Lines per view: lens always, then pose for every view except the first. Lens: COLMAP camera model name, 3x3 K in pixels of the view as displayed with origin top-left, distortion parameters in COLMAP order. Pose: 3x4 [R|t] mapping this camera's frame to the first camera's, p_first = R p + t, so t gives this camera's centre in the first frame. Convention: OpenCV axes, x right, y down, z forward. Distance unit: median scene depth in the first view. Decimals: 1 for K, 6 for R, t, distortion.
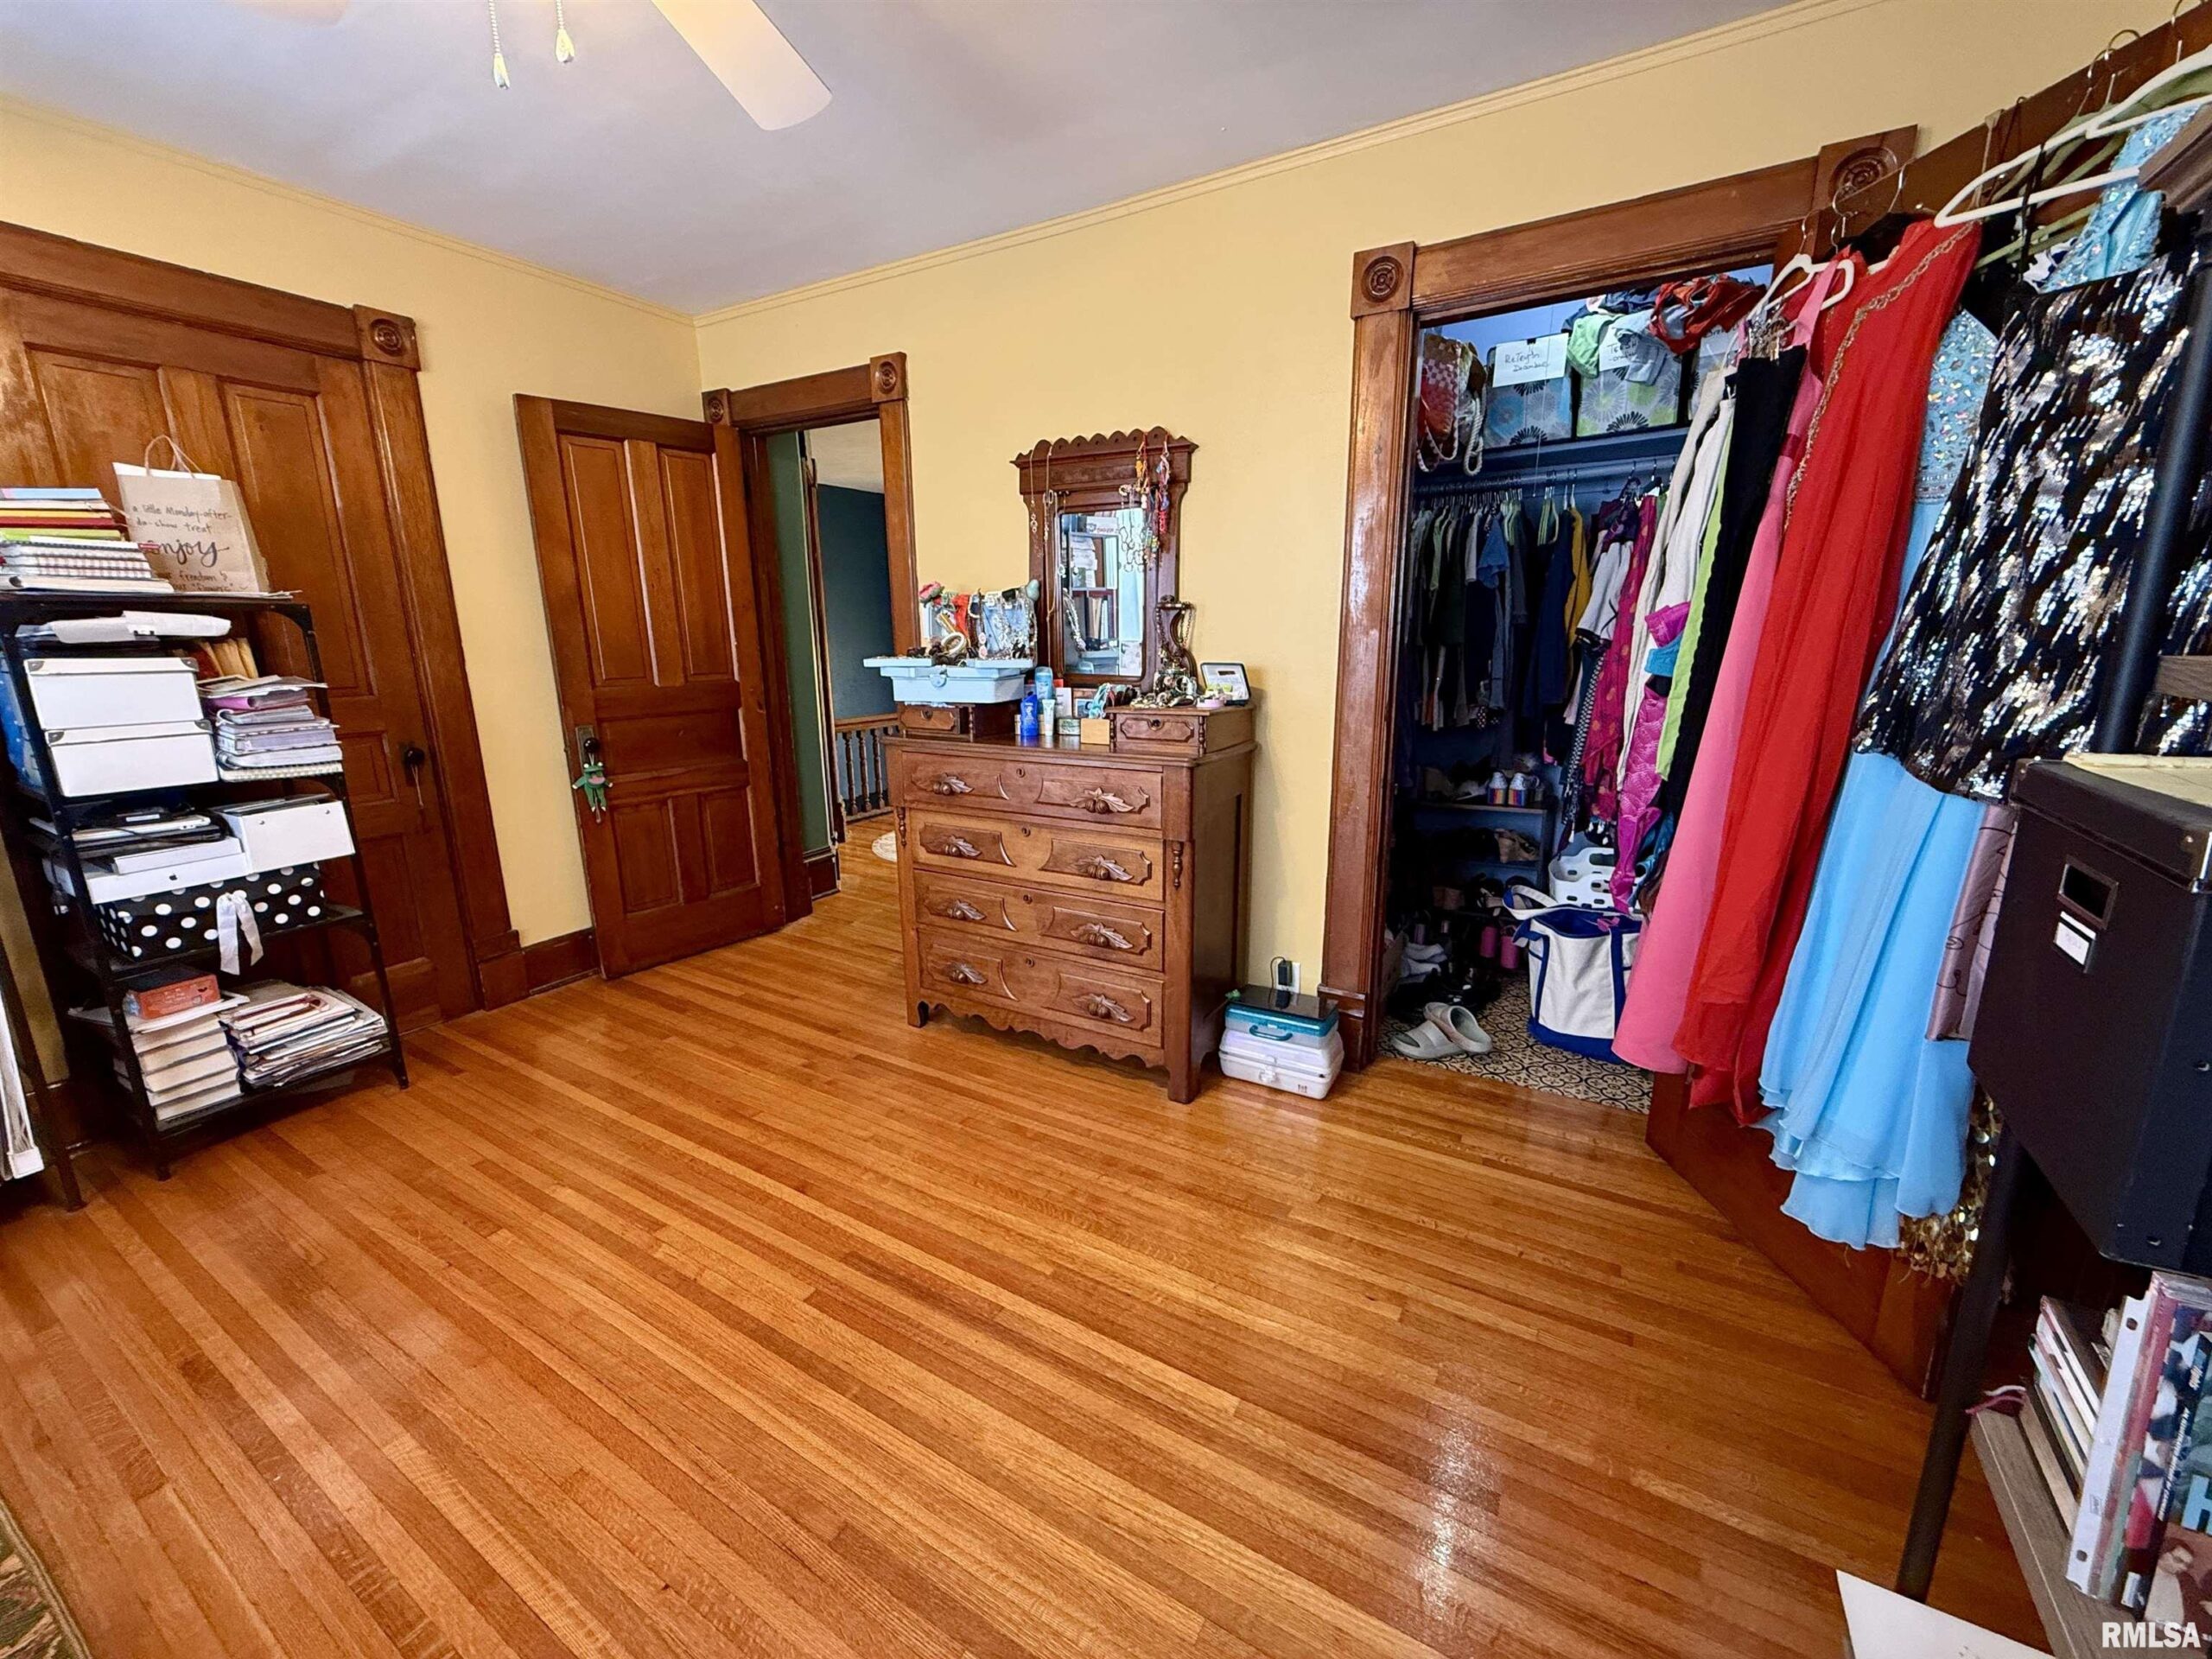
lens RADIAL K [[877.0, 0, 1095.0], [0, 877.0, 826.4], [0, 0, 1]] dist [0.001637, 0.000091]
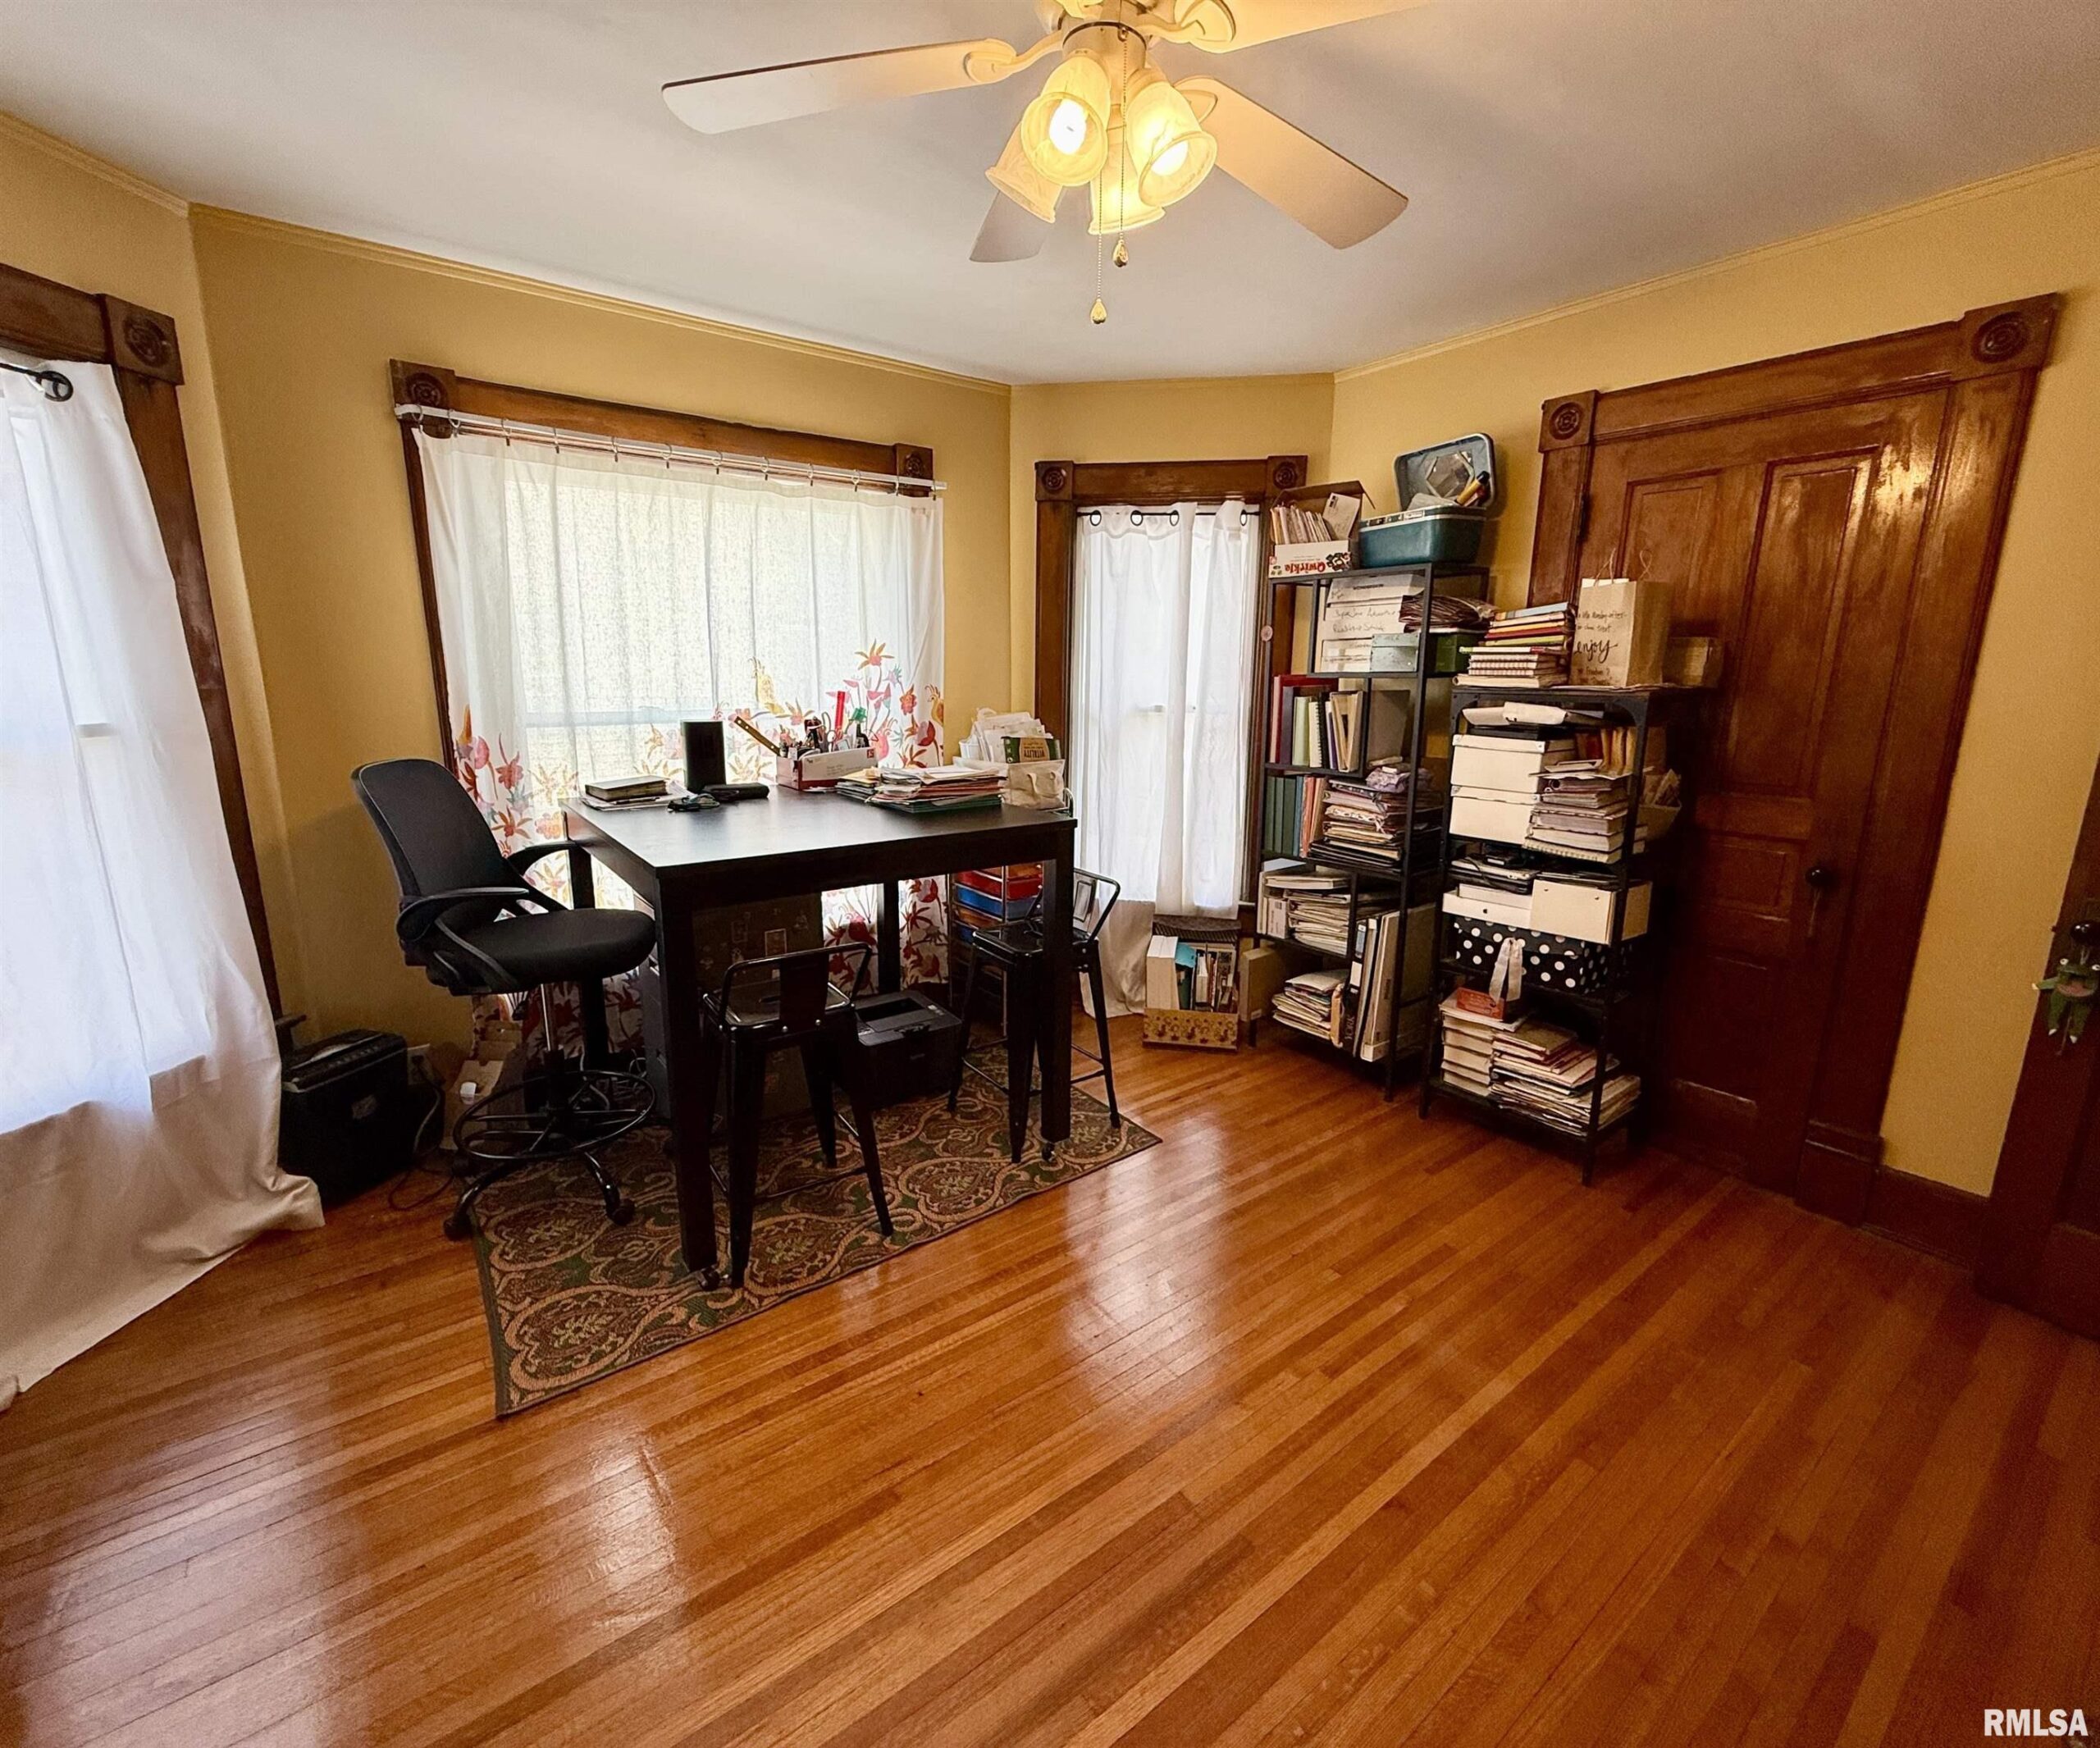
lens RADIAL K [[935.7, 0, 1038.9], [0, 935.7, 874.3], [0, 0, 1]] dist [0.011101, -0.000285]
pose [[-0.368864, 0.204469, -0.906715, 0.370875], [-0.210401, 0.931815, 0.295723, -0.241422], [0.905357, 0.299855, -0.300692, 0.773405]]
